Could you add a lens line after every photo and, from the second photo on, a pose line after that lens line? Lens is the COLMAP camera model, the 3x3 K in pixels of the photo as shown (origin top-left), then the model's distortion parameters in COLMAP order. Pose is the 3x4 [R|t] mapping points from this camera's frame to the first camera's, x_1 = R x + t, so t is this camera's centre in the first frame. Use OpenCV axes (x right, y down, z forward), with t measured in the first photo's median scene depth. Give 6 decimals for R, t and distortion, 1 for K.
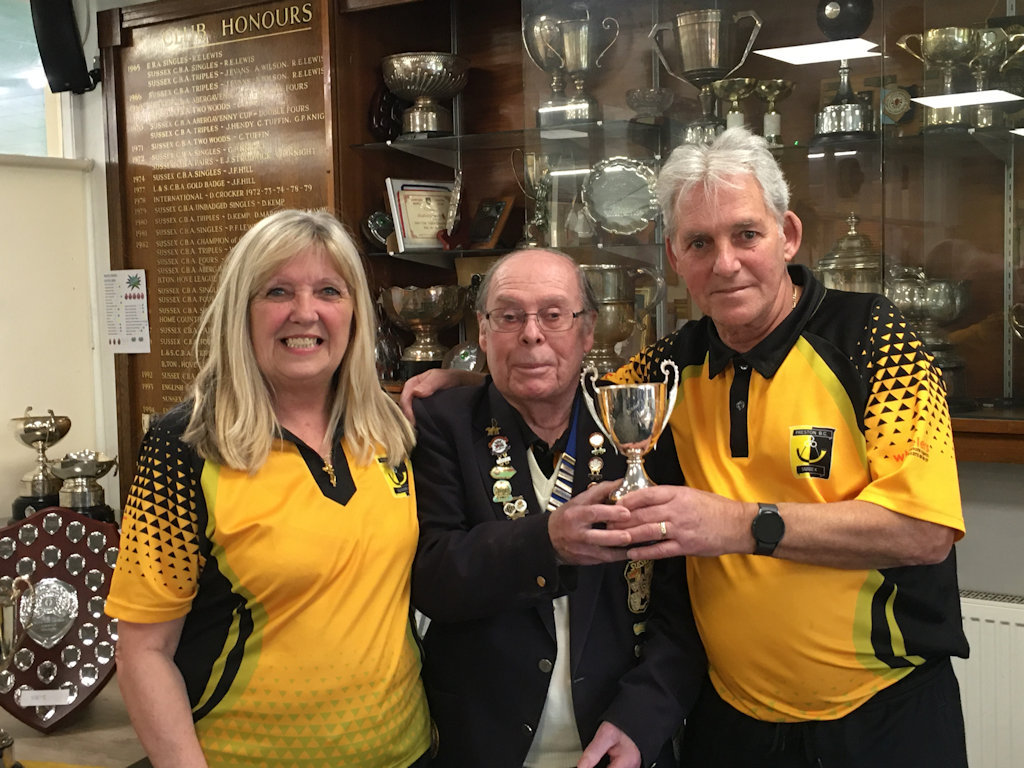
lens RADIAL K [[1344.1, 0, 529.8], [0, 1344.1, 365.4], [0, 0, 1]] dist [0.056323, 0.000000]
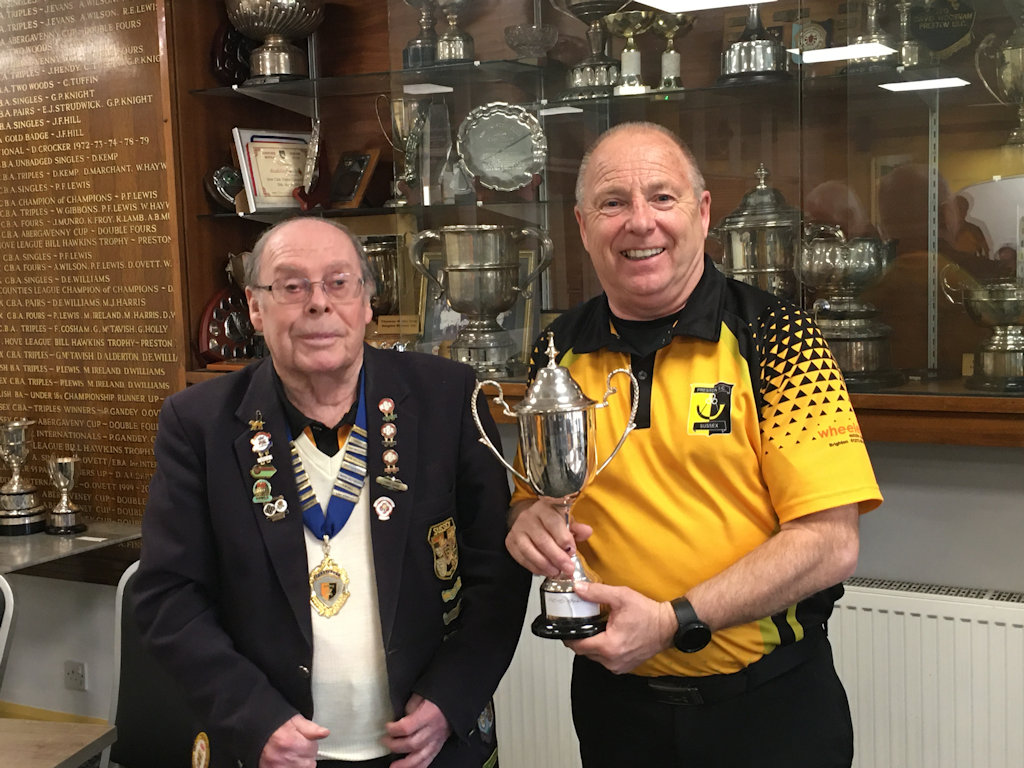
lens RADIAL K [[1344.1, 0, 510.0], [0, 1344.1, 372.8], [0, 0, 1]] dist [0.056323, 0.000000]
pose [[0.996135, -0.017623, 0.086044, -0.005160], [0.014725, 0.999306, 0.034201, -0.006886], [-0.086587, -0.032802, 0.995704, 0.101962]]
